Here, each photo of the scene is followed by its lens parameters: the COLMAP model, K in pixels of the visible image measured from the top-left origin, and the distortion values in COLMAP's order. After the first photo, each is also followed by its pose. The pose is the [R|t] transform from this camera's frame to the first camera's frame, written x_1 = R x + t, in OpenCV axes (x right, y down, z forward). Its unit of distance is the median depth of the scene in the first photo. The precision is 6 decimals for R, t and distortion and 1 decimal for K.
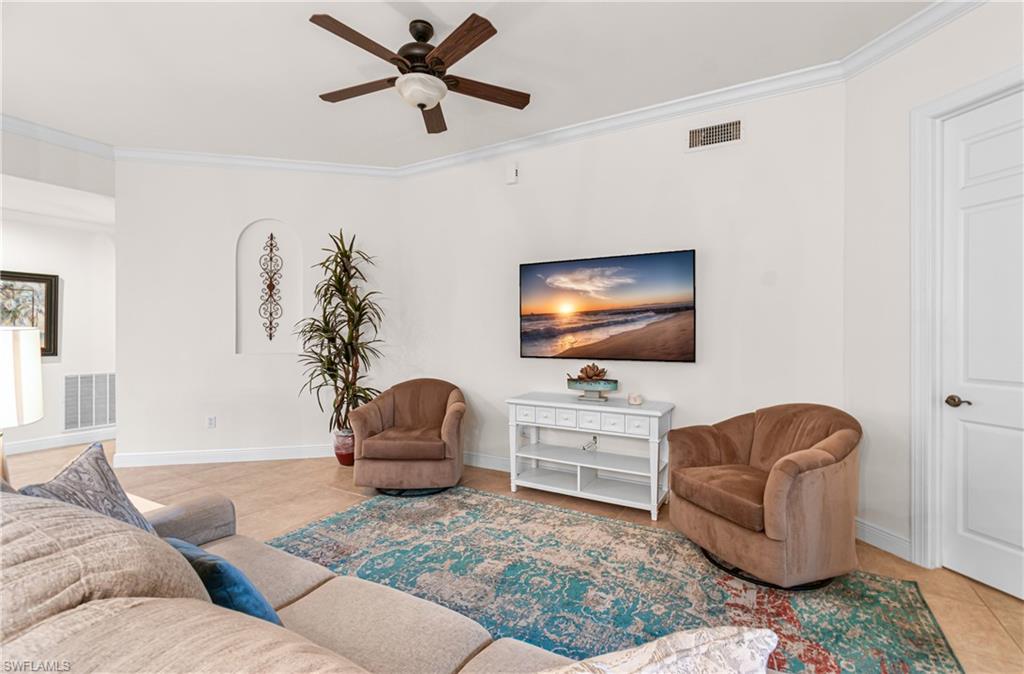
lens RADIAL K [[451.5, 0, 519.3], [0, 451.5, 334.1], [0, 0, 1]] dist [0.004563, 0.000035]
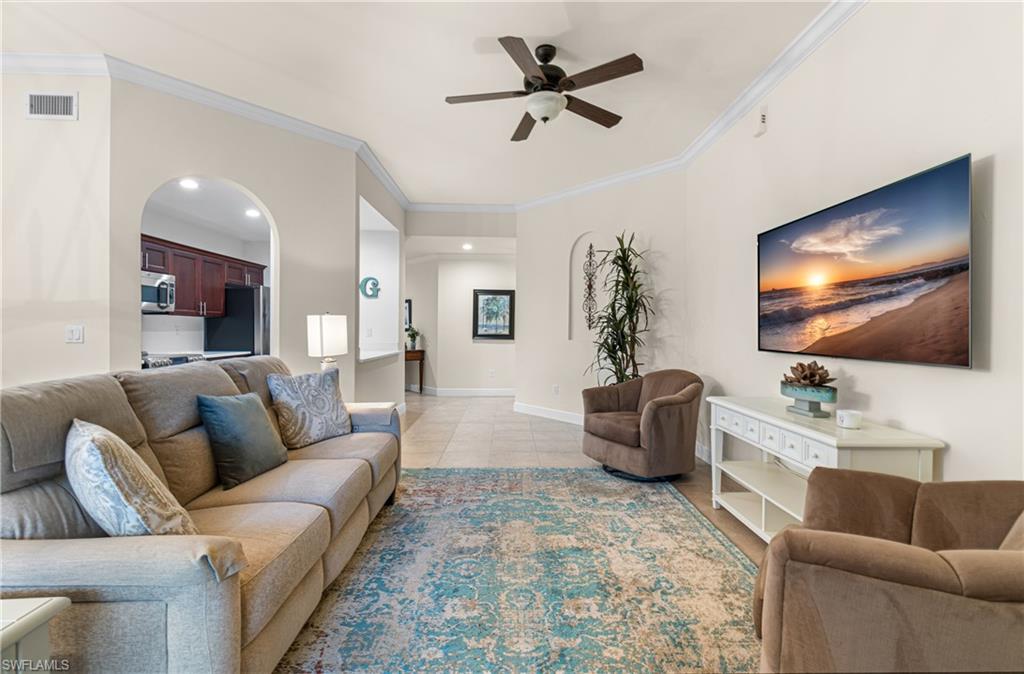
lens RADIAL K [[451.5, 0, 519.3], [0, 451.5, 334.1], [0, 0, 1]] dist [0.004563, 0.000035]
pose [[0.513839, 0.011066, -0.857815, 0.570512], [-0.012026, 0.999911, 0.005695, 0.027899], [0.857803, 0.007389, 0.513926, 0.280941]]
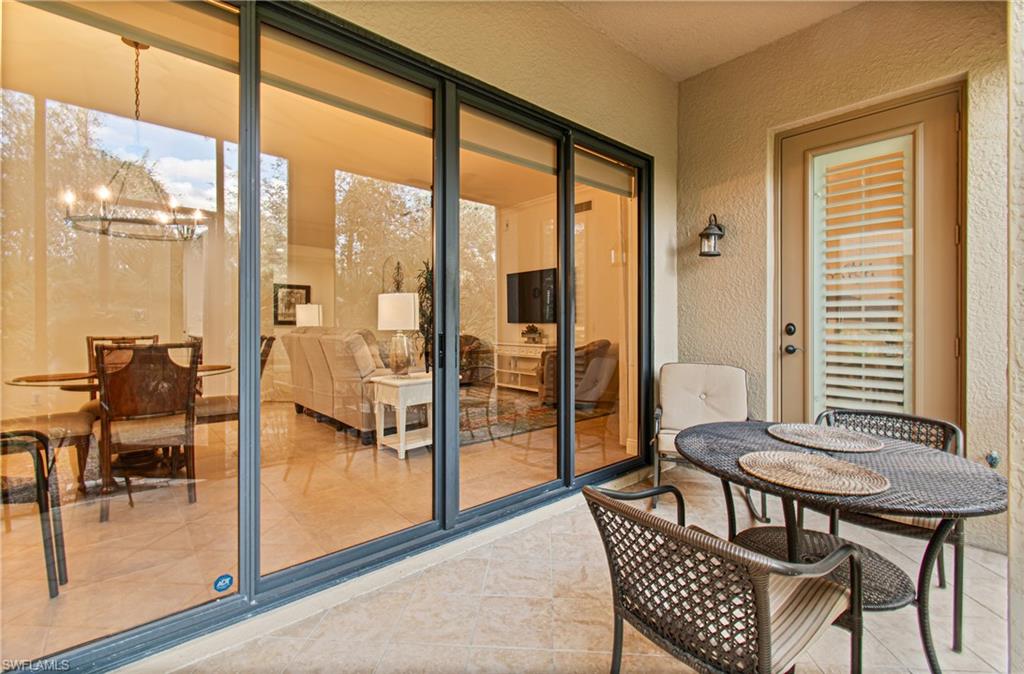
lens RADIAL K [[448.5, 0, 528.8], [0, 448.5, 323.7], [0, 0, 1]] dist [0.000267, -0.000056]
pose [[0.952186, -0.001156, -0.305518, 0.808006], [-0.000887, 0.999978, -0.006547, 0.082073], [0.305519, 0.006505, 0.952164, -0.935482]]
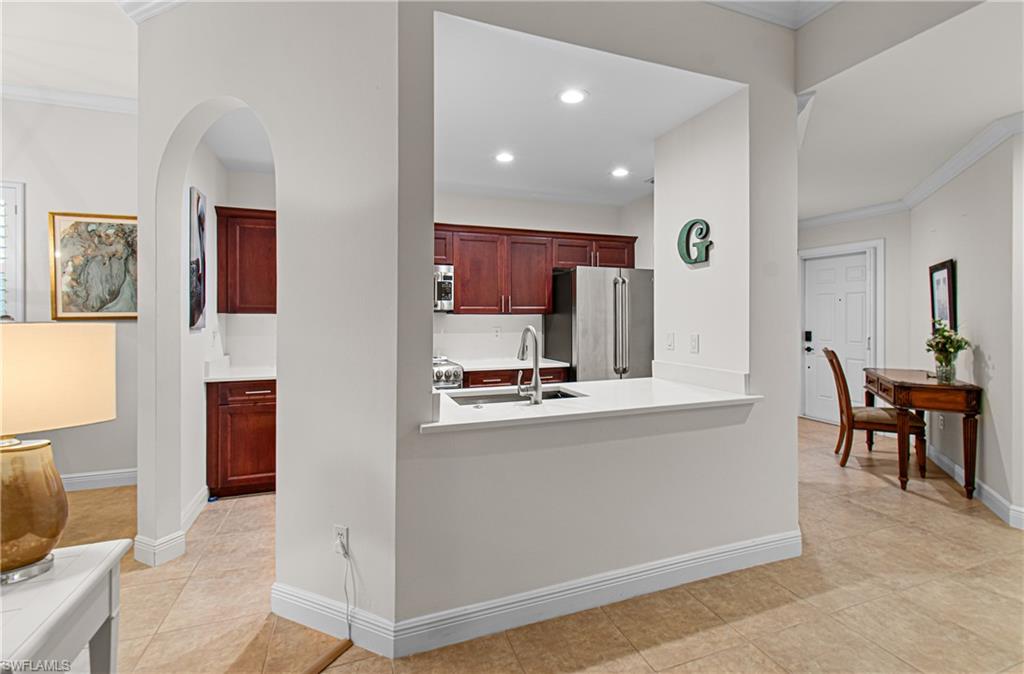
lens RADIAL K [[457.6, 0, 516.7], [0, 457.6, 314.4], [0, 0, 1]] dist [0.001827, -0.000461]
pose [[-0.641132, -0.002834, -0.767426, -0.497196], [-0.005045, 0.999987, 0.000522, -0.013968], [0.767414, 0.004206, -0.641138, 1.001572]]
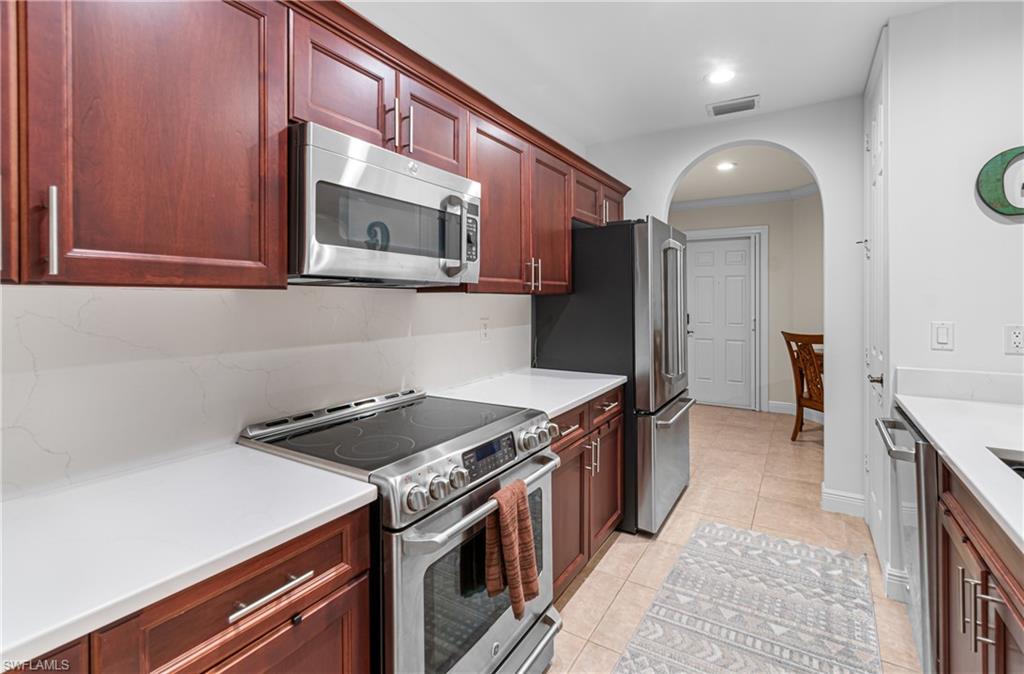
lens RADIAL K [[462.7, 0, 516.3], [0, 462.7, 302.4], [0, 0, 1]] dist [0.000523, -0.000569]
pose [[-0.038422, 0.006286, -0.999242, -0.788415], [-0.005776, 0.999962, 0.006512, -0.005678], [0.999245, 0.006022, -0.038384, 0.132717]]
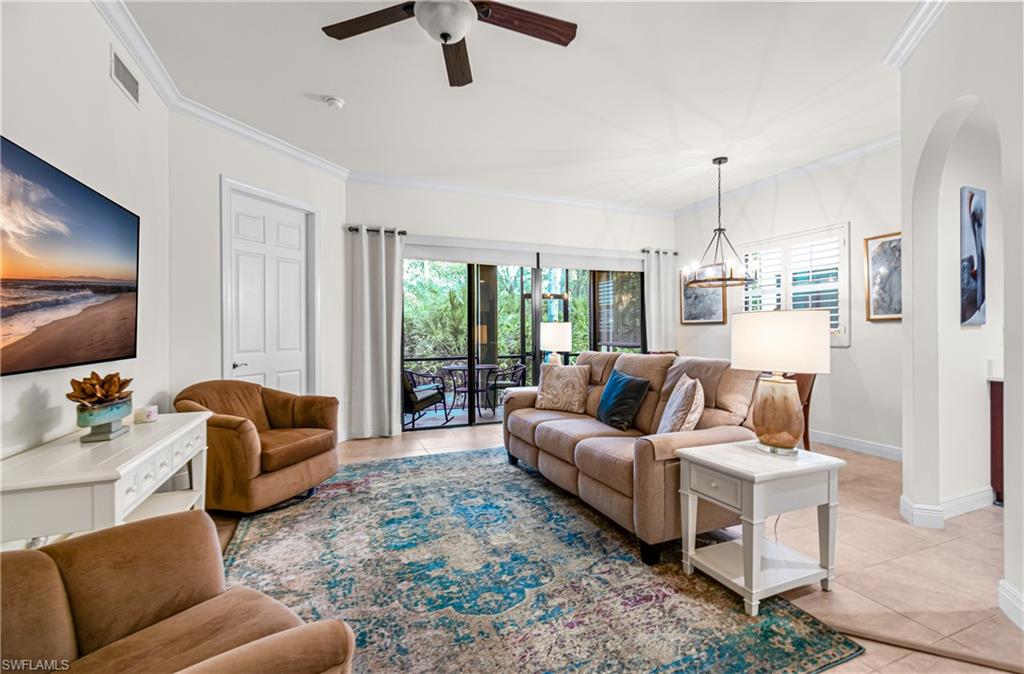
lens RADIAL K [[449.5, 0, 519.5], [0, 449.5, 331.0], [0, 0, 1]] dist [0.001000, -0.000142]
pose [[-0.786069, 0.003637, 0.618128, -0.633565], [0.008866, 0.999946, 0.005391, 0.017543], [-0.618075, 0.009718, -0.786059, 1.205992]]
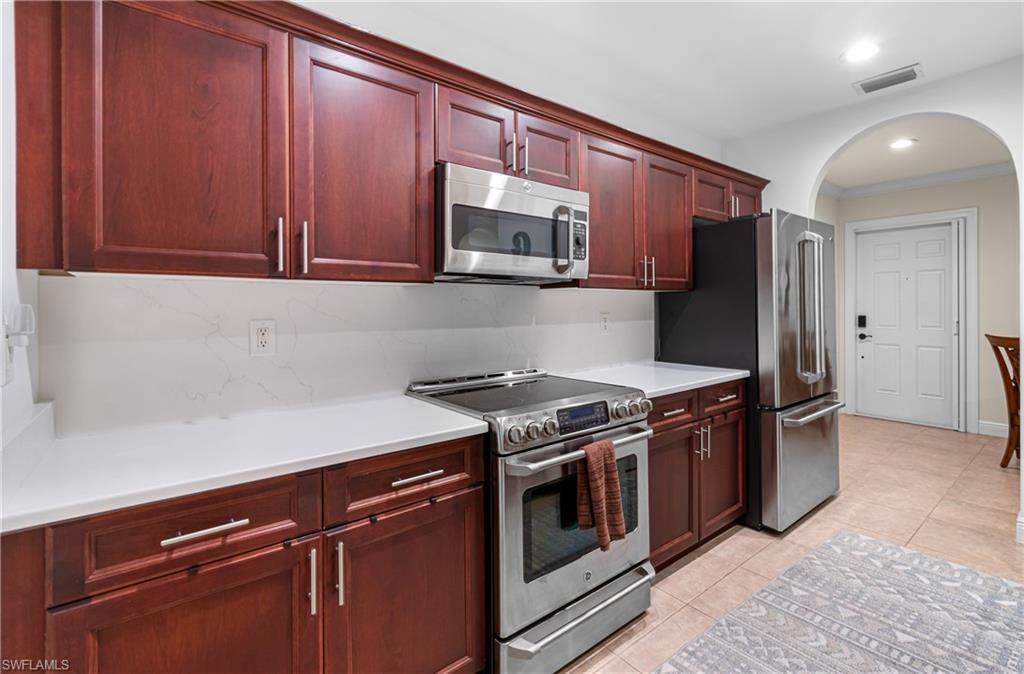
lens RADIAL K [[459.0, 0, 511.5], [0, 459.0, 307.7], [0, 0, 1]] dist [-0.001201, -0.000552]
pose [[-0.381134, 0.004694, -0.924508, -0.706948], [-0.000035, 0.999987, 0.005092, 0.012319], [0.924520, 0.001973, -0.381129, 0.212993]]
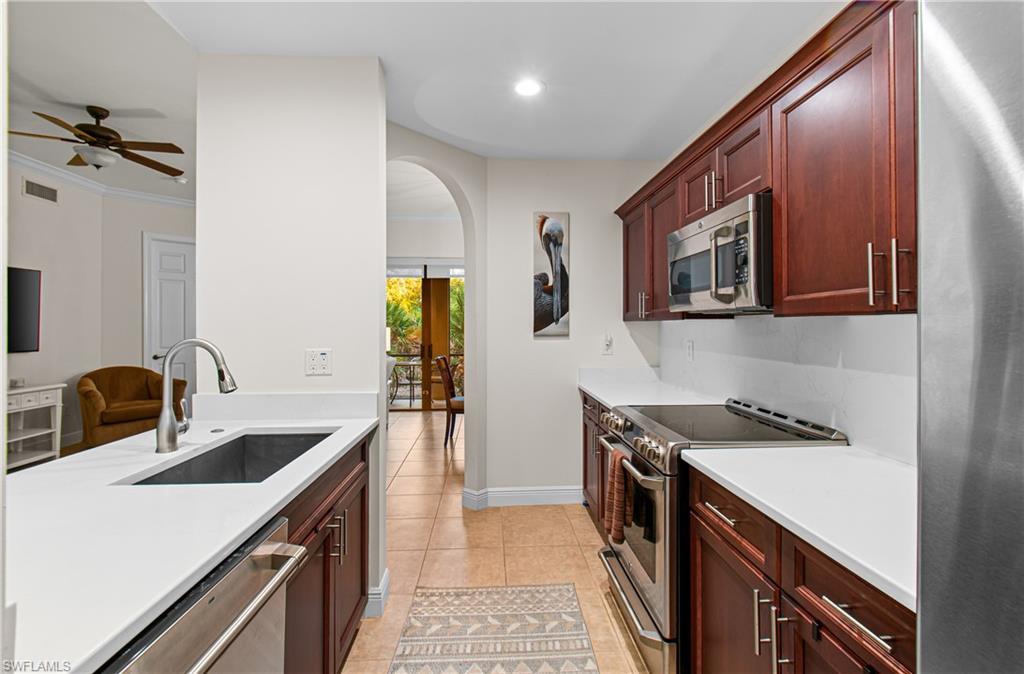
lens RADIAL K [[466.8, 0, 516.2], [0, 466.8, 323.9], [0, 0, 1]] dist [0.001228, 0.000193]
pose [[-0.545171, 0.006449, 0.838300, -1.626077], [0.008683, 0.999960, -0.002047, -0.006823], [-0.838280, 0.006163, -0.545205, 0.551799]]
